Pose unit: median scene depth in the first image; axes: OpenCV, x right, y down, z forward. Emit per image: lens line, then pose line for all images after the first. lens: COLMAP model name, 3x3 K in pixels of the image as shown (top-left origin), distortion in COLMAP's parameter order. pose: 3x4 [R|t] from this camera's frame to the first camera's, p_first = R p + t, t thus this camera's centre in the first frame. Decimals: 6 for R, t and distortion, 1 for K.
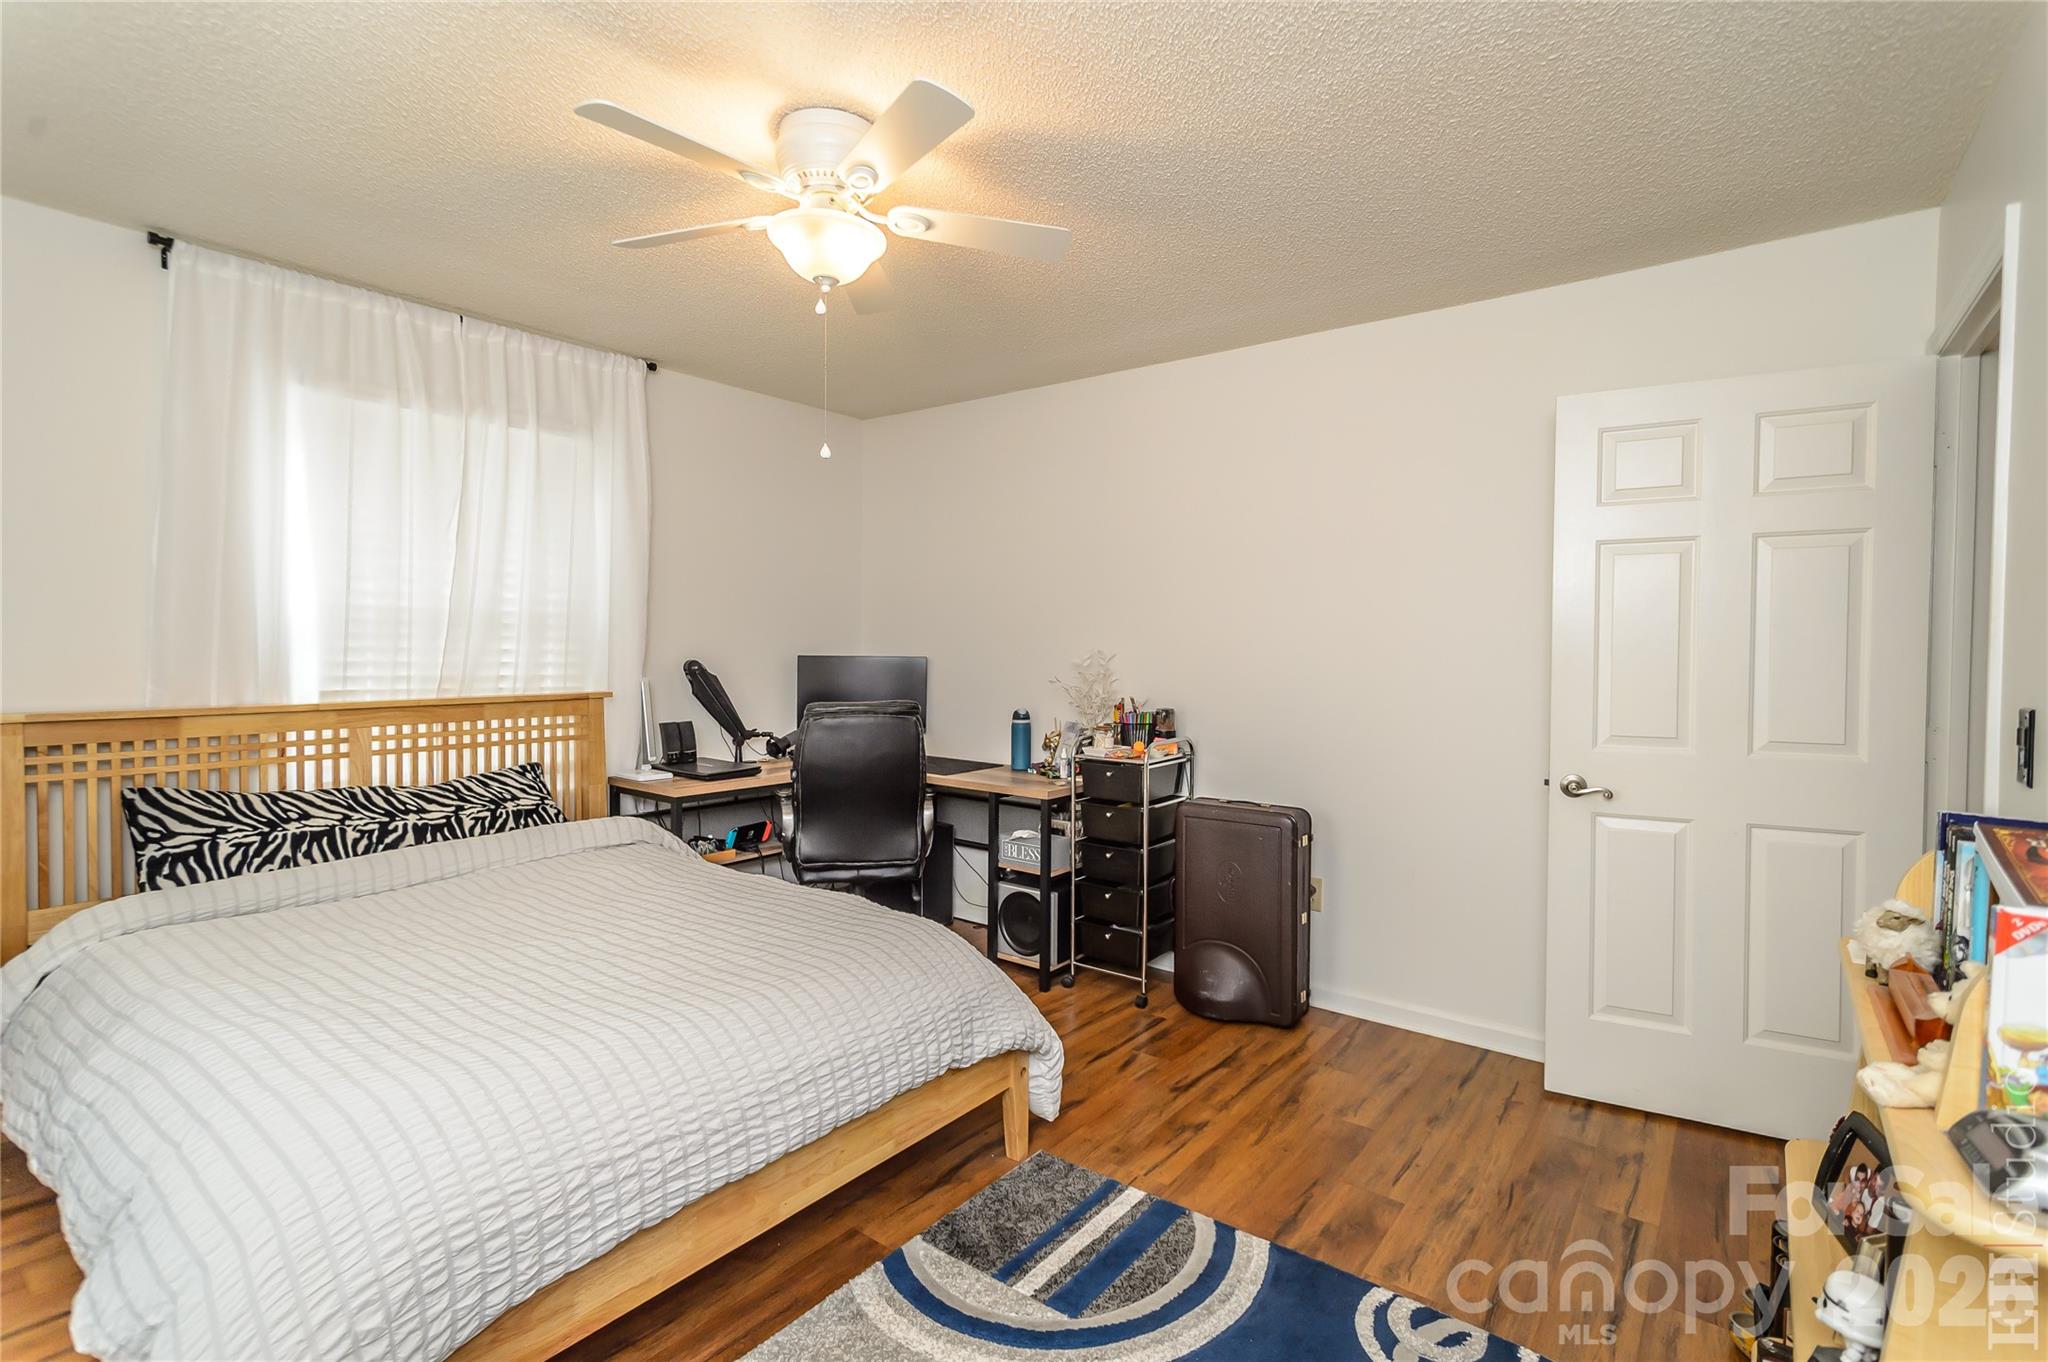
lens RADIAL K [[946.9, 0, 1016.0], [0, 946.9, 669.4], [0, 0, 1]] dist [-0.000313, 0.002287]
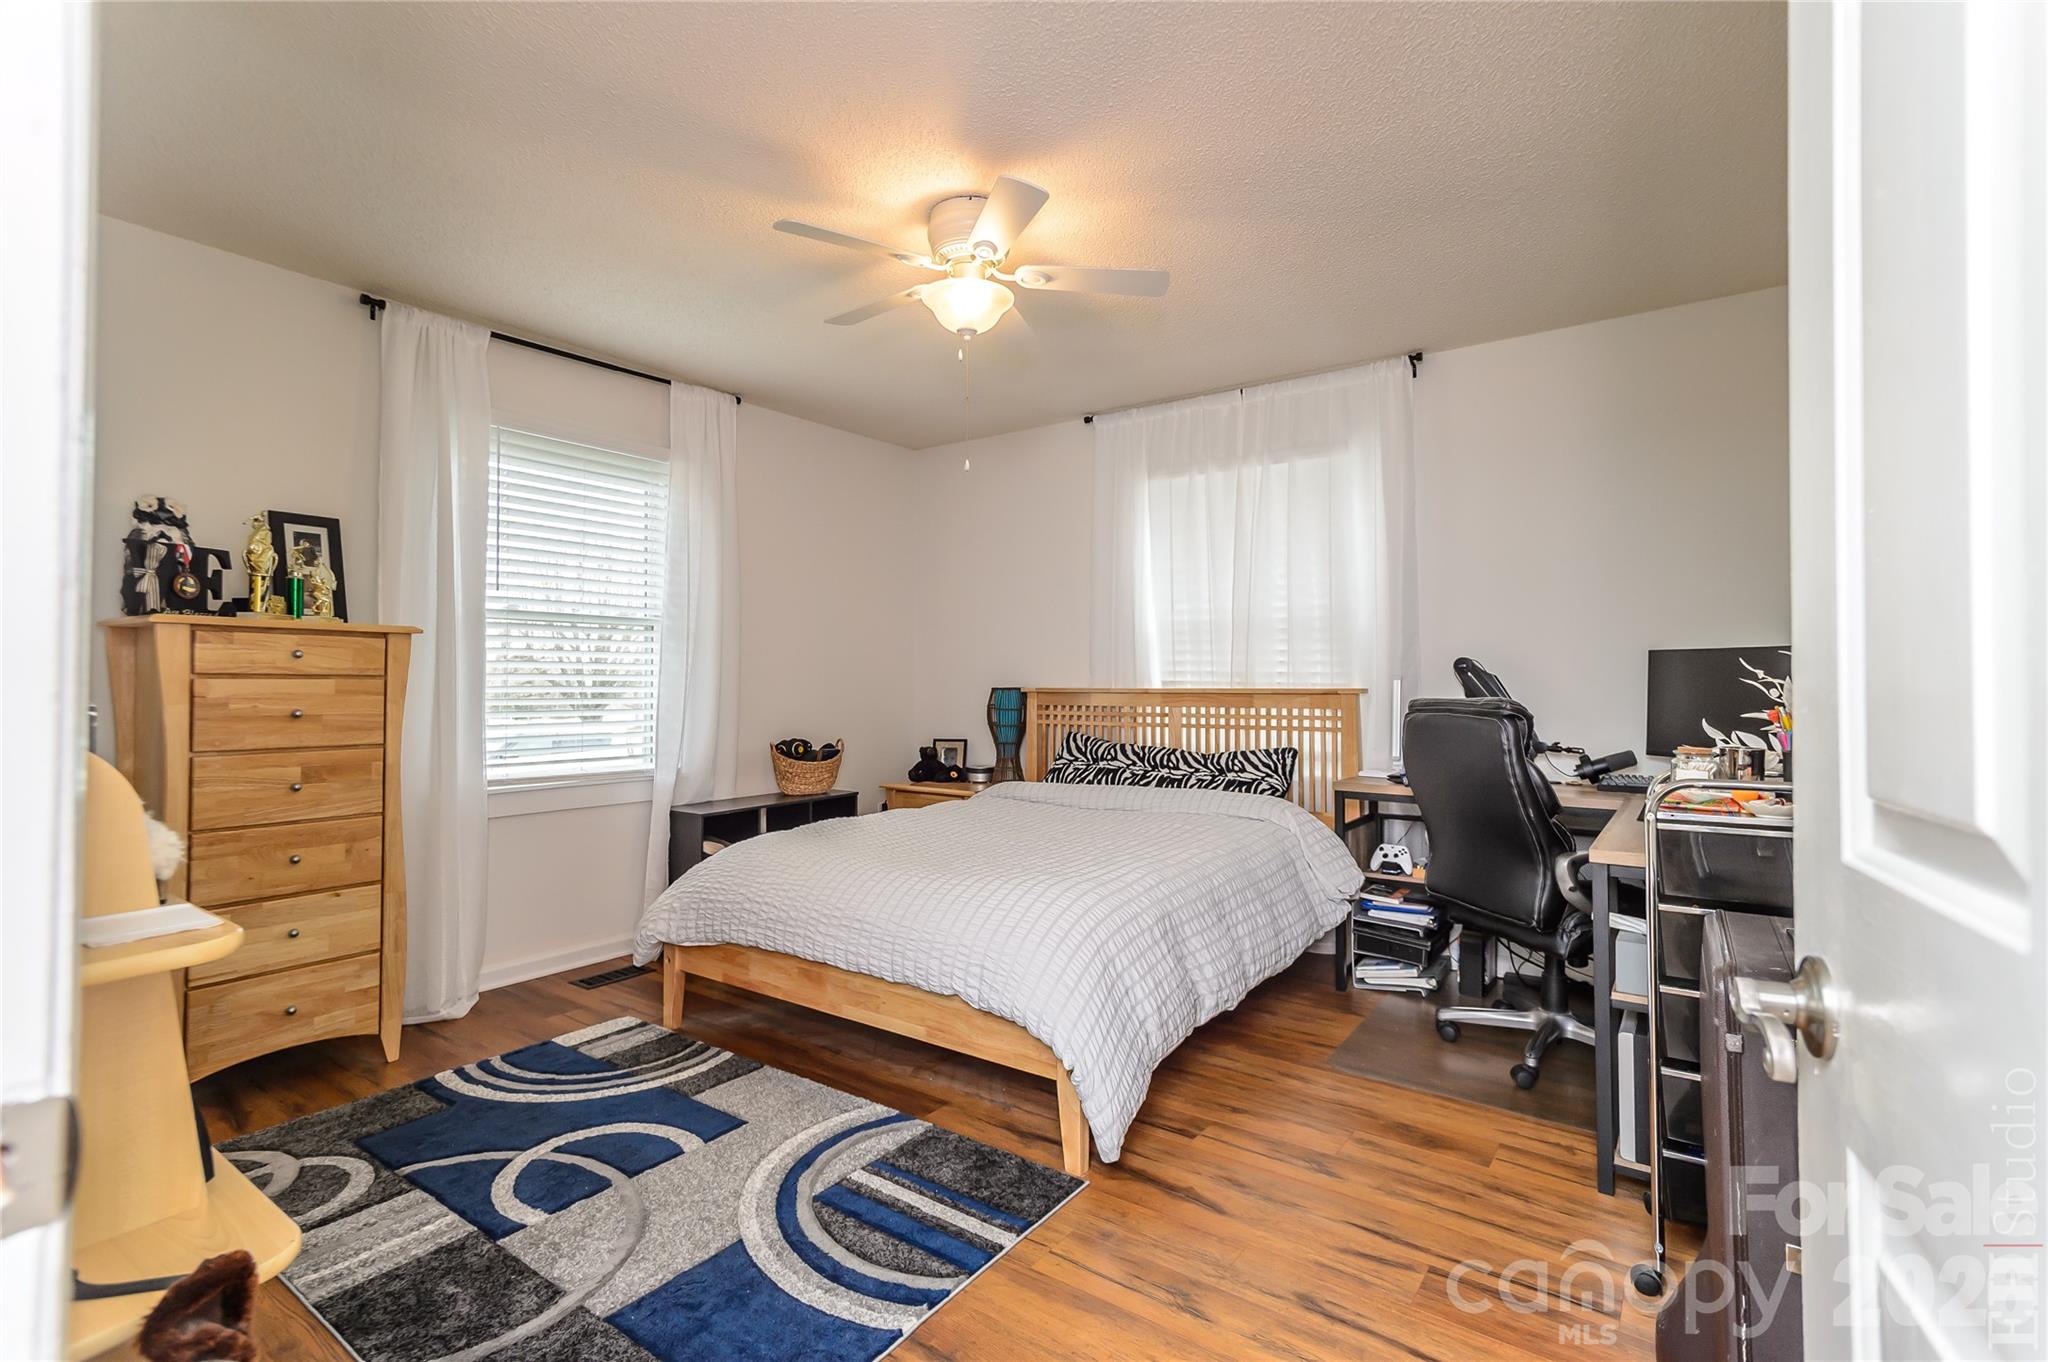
lens RADIAL K [[946.9, 0, 1008.9], [0, 946.9, 675.4], [0, 0, 1]] dist [-0.000313, 0.002287]
pose [[0.028929, -0.014995, -0.999469, 0.710256], [-0.024334, 0.999581, -0.015701, 0.041689], [0.999285, 0.024776, 0.028552, 0.694562]]
